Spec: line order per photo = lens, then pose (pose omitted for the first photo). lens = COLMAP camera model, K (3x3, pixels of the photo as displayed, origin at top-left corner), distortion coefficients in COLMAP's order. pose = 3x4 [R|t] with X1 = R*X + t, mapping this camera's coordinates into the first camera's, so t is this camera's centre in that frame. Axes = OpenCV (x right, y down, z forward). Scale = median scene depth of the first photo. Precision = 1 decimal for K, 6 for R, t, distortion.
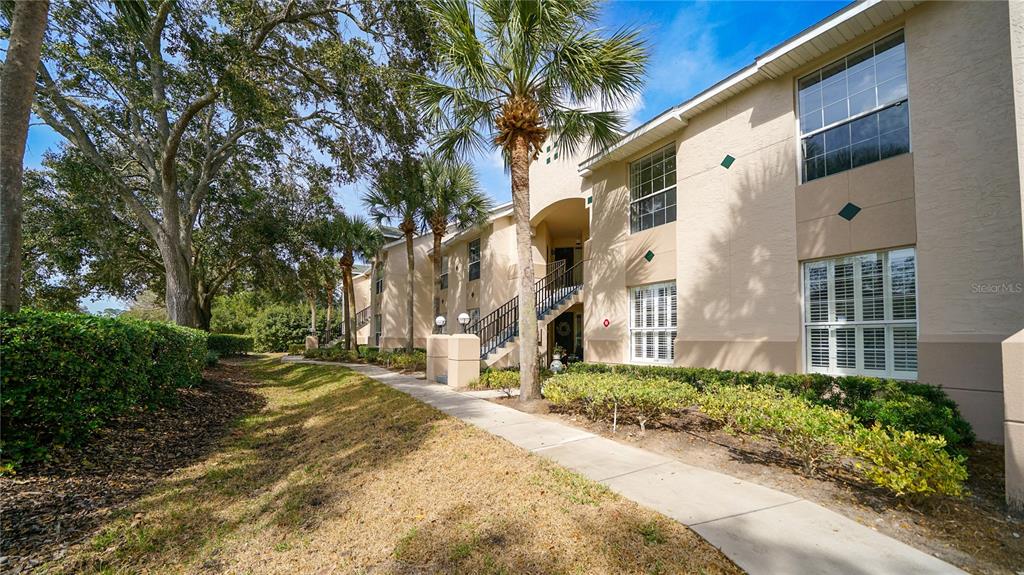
lens RADIAL K [[357.0, 0, 508.5], [0, 357.0, 288.9], [0, 0, 1]] dist [-0.008790, -0.000031]
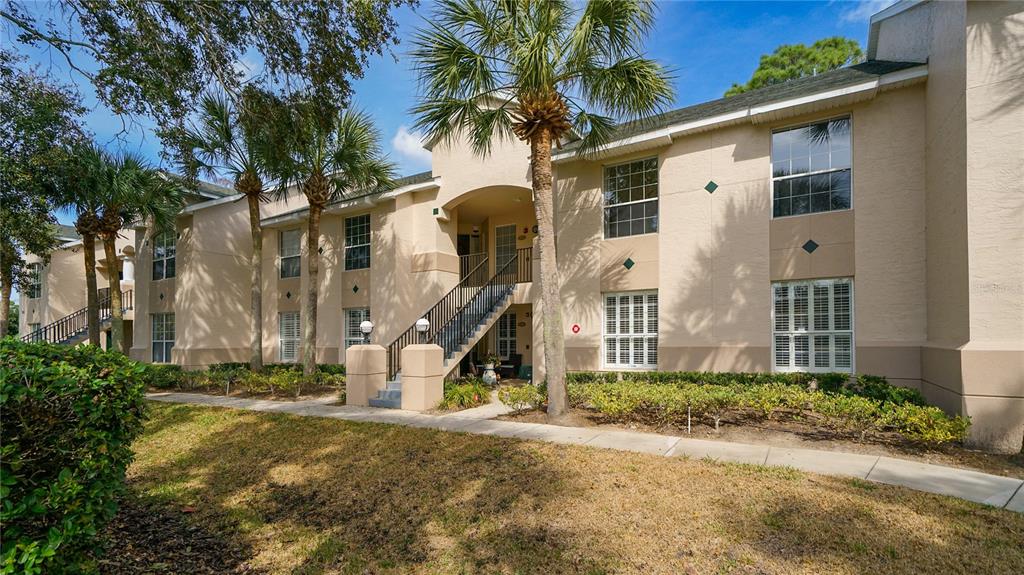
lens RADIAL K [[454.5, 0, 513.0], [0, 454.5, 285.4], [0, 0, 1]] dist [0.024572, -0.000155]
pose [[0.893753, 0.030772, 0.447503, -0.583591], [-0.039637, 0.999159, 0.010457, -0.037727], [-0.446805, -0.027084, 0.894221, -0.019248]]
